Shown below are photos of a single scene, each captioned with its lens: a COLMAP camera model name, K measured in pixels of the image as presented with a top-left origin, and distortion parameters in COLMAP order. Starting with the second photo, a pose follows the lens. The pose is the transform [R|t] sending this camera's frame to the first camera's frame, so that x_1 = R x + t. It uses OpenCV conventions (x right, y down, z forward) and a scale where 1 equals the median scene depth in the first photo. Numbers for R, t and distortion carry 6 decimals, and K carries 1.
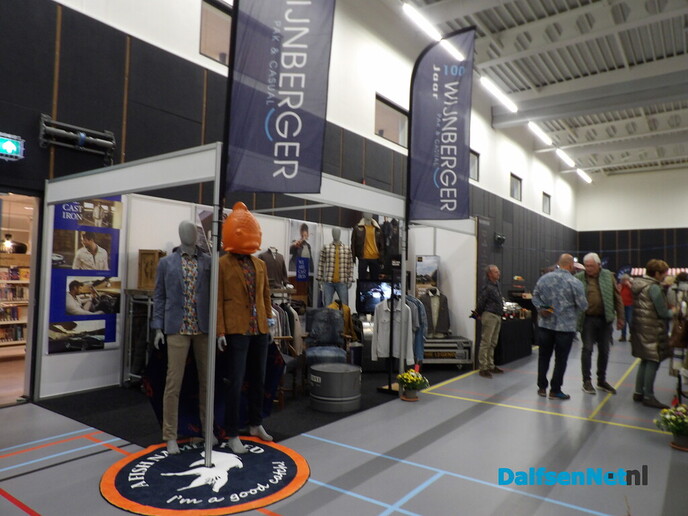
lens RADIAL K [[491.2, 0, 339.5], [0, 491.2, 257.8], [0, 0, 1]] dist [-0.010617, 0.006803]
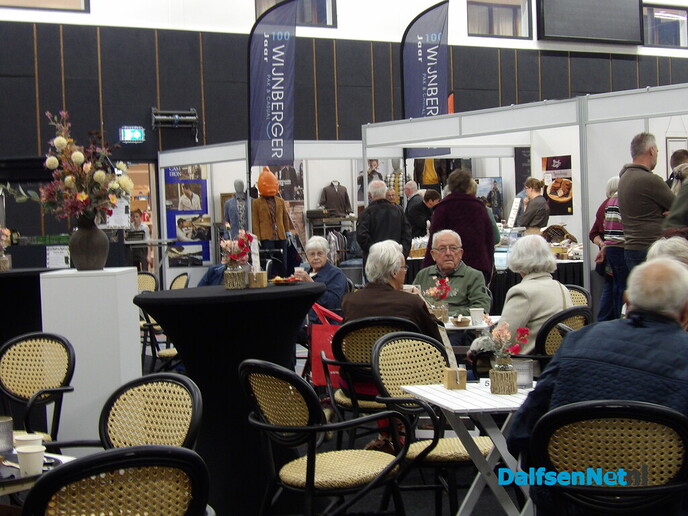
lens RADIAL K [[1243.9, 0, 344.8], [0, 1243.9, 257.9], [0, 0, 1]] dist [0.168570, 0.000000]
pose [[0.942981, -0.045545, -0.329716, 1.114098], [0.071355, 0.995225, 0.066600, -0.046699], [0.325109, -0.086330, 0.941728, -2.296356]]
